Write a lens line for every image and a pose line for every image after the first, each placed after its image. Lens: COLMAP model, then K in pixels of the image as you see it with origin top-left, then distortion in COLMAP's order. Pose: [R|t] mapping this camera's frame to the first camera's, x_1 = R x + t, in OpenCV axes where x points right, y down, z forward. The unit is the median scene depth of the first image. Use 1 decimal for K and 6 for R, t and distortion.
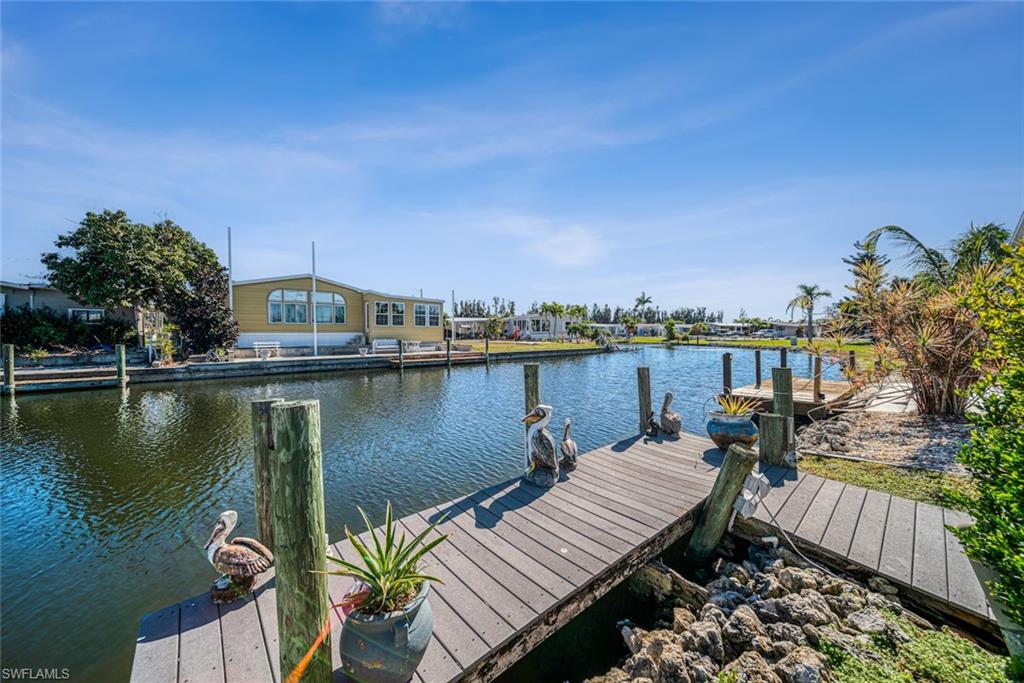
lens RADIAL K [[361.9, 0, 515.0], [0, 361.9, 344.9], [0, 0, 1]] dist [0.001092, -0.001677]
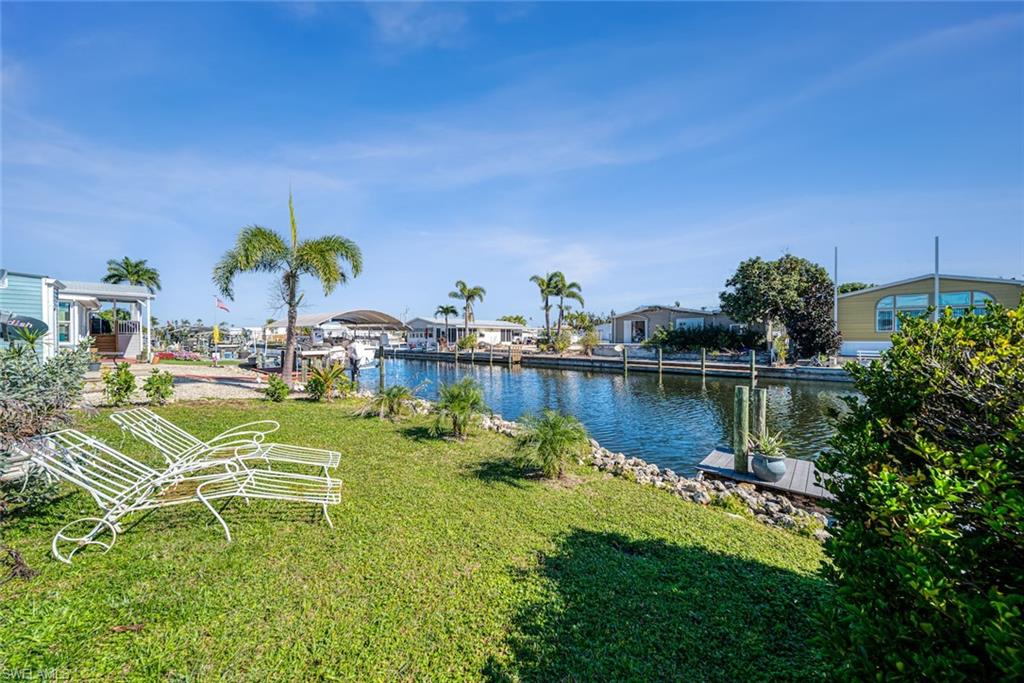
lens RADIAL K [[361.9, 0, 519.2], [0, 361.9, 336.9], [0, 0, 1]] dist [0.001092, -0.001677]
pose [[0.138868, 0.003841, -0.990304, 0.155158], [-0.028664, 0.999589, -0.000143, -0.016040], [0.989896, 0.028406, 0.138921, -0.100239]]
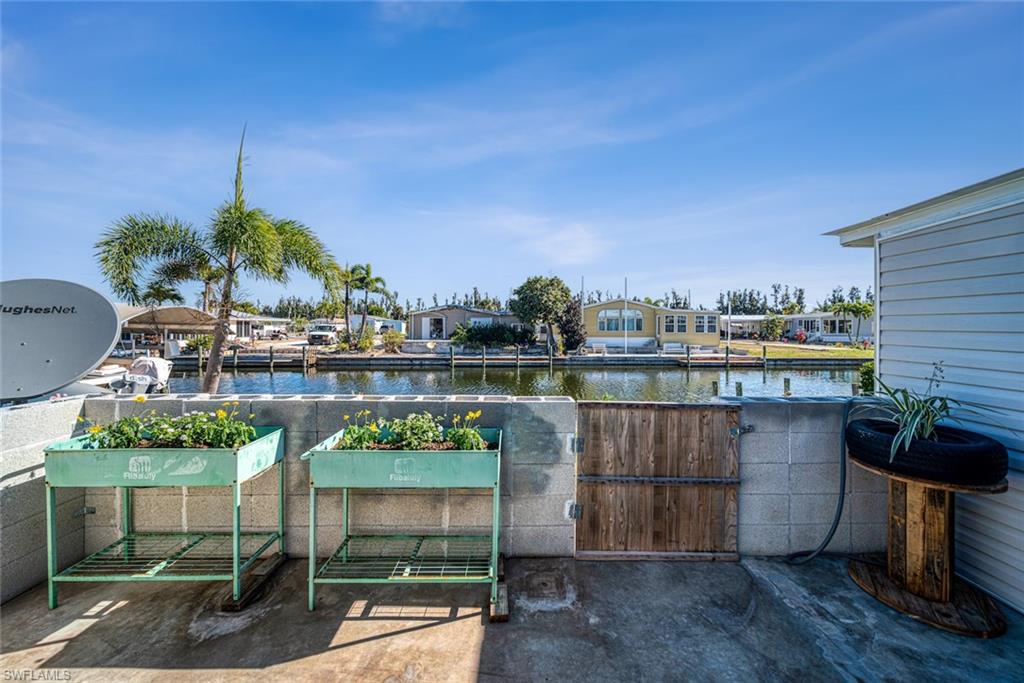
lens RADIAL K [[364.4, 0, 515.2], [0, 364.4, 327.8], [0, 0, 1]] dist [0.001939, -0.001768]
pose [[0.782322, 0.012171, -0.622756, 0.025804], [-0.026964, 0.999534, -0.014338, -0.040479], [0.622291, 0.028009, 0.782285, -0.442950]]
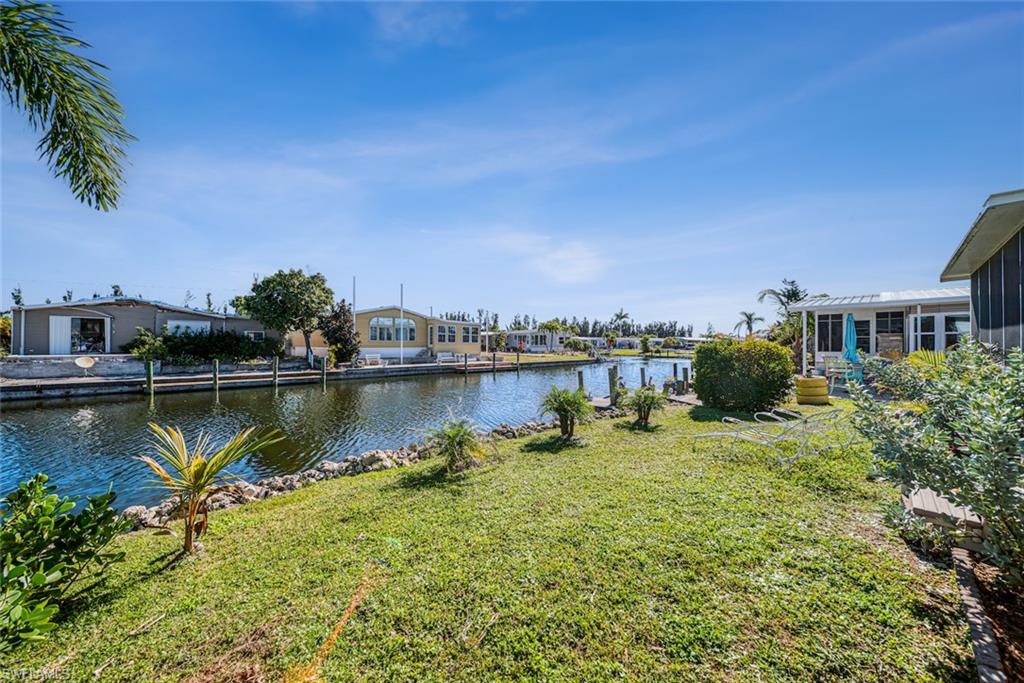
lens RADIAL K [[361.9, 0, 516.9], [0, 361.9, 343.1], [0, 0, 1]] dist [0.001092, -0.001677]
pose [[0.997754, 0.007998, 0.066507, -0.190466], [-0.005700, 0.999382, -0.034677, -0.005961], [-0.066743, 0.034220, 0.997183, -0.413573]]
